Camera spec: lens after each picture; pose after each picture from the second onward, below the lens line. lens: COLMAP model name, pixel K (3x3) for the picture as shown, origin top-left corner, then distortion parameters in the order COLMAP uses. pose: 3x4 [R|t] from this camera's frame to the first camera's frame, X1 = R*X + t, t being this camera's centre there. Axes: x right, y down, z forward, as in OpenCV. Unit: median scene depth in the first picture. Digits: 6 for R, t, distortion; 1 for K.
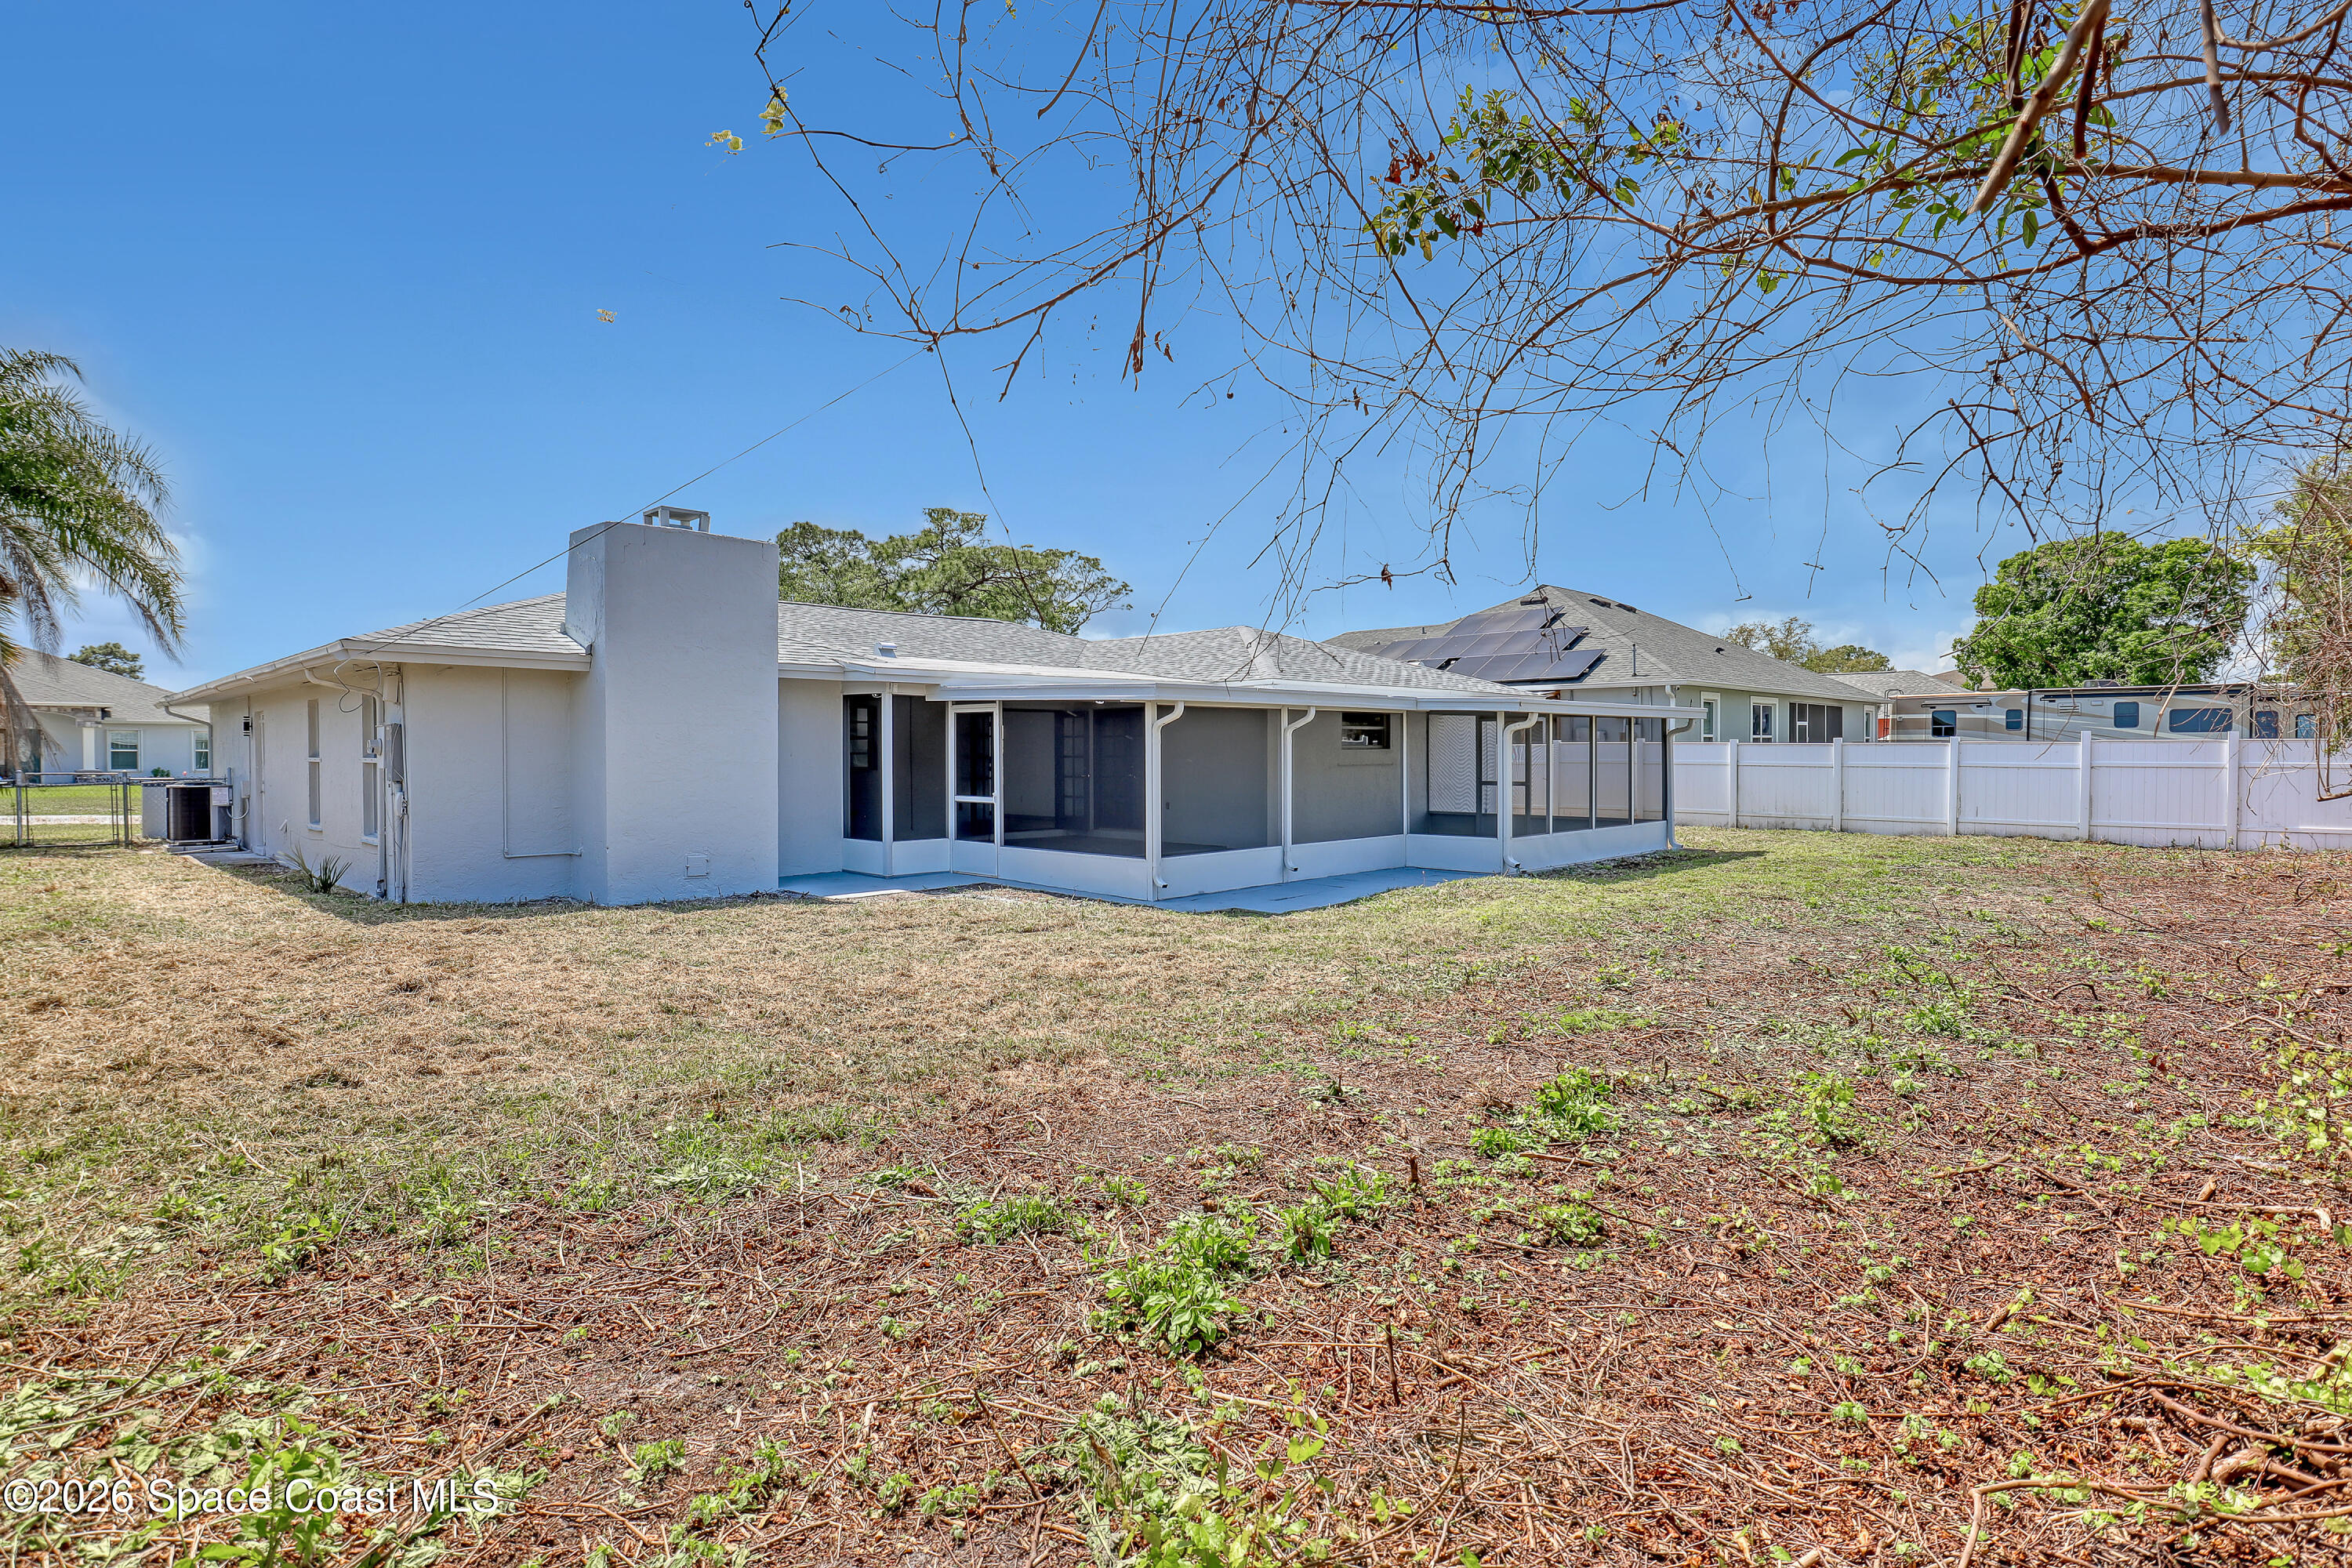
lens RADIAL K [[1201.0, 0, 1170.8], [0, 1201.0, 759.0], [0, 0, 1]] dist [-0.026382, -0.000870]
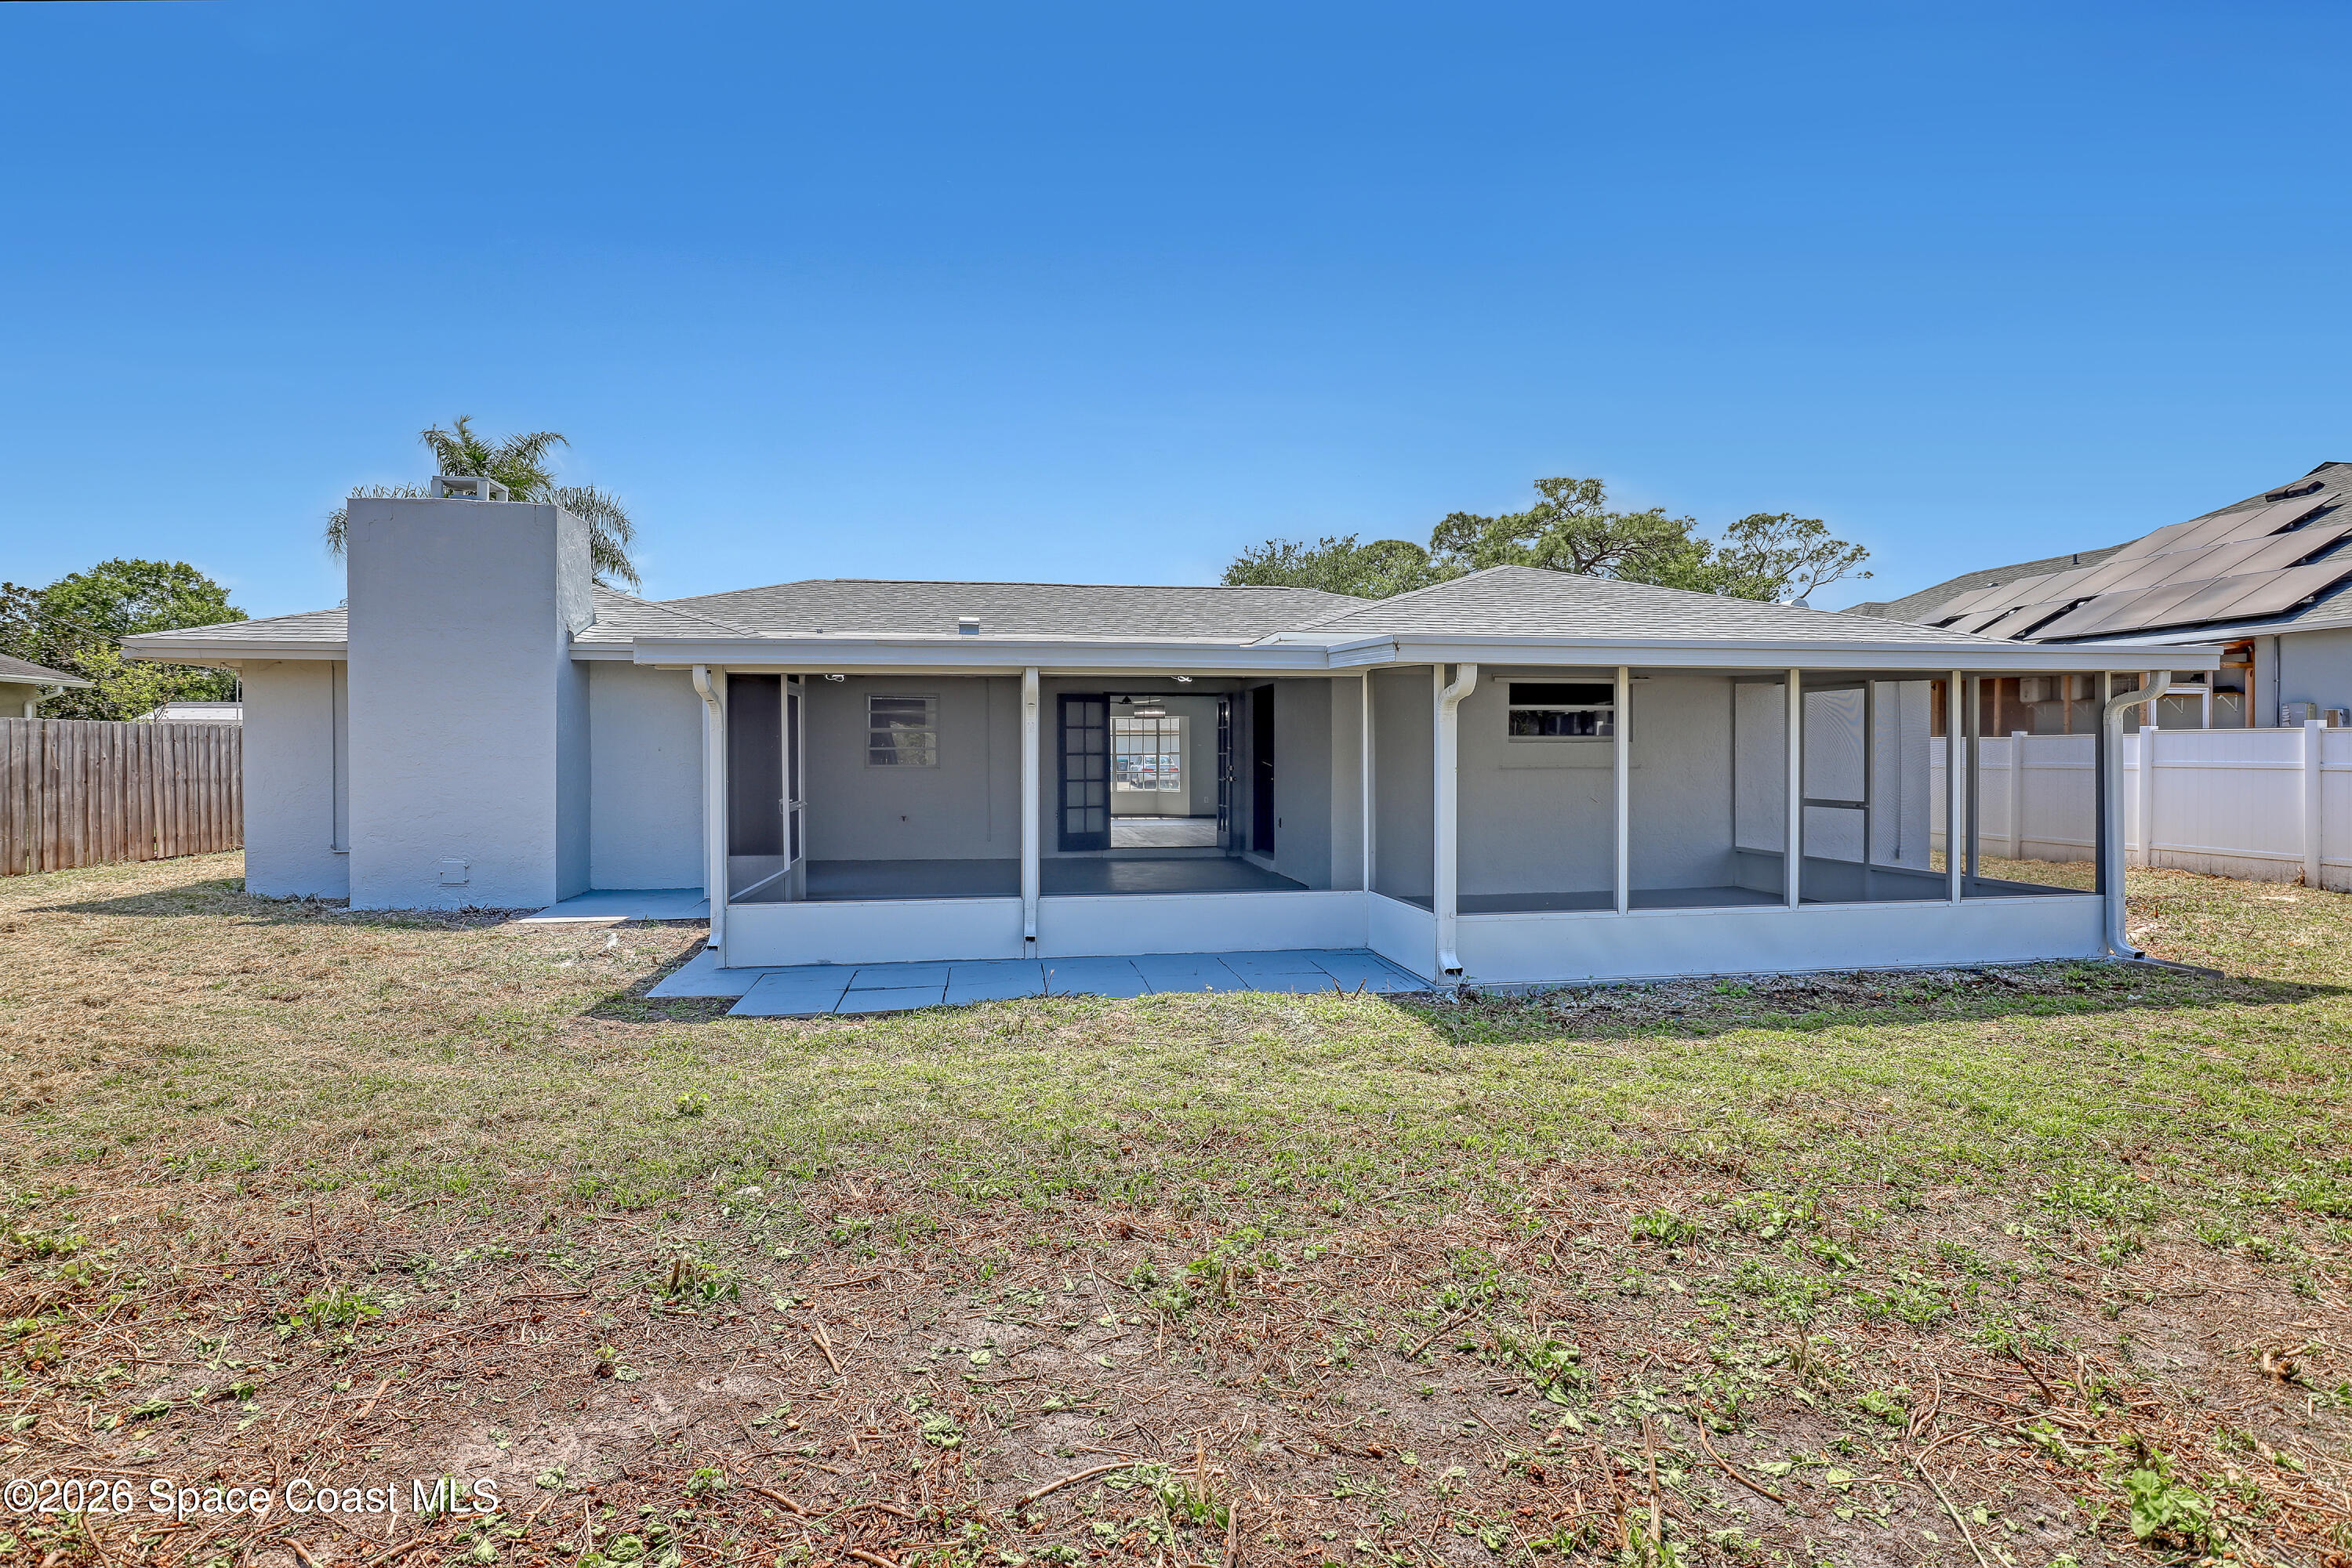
lens RADIAL K [[1201.0, 0, 1170.8], [0, 1201.0, 759.0], [0, 0, 1]] dist [-0.026382, -0.000870]
pose [[0.812354, 0.007105, -0.583122, 0.387510], [-0.006024, 0.999975, 0.003792, -0.001729], [0.583134, 0.000432, 0.812376, 0.409414]]
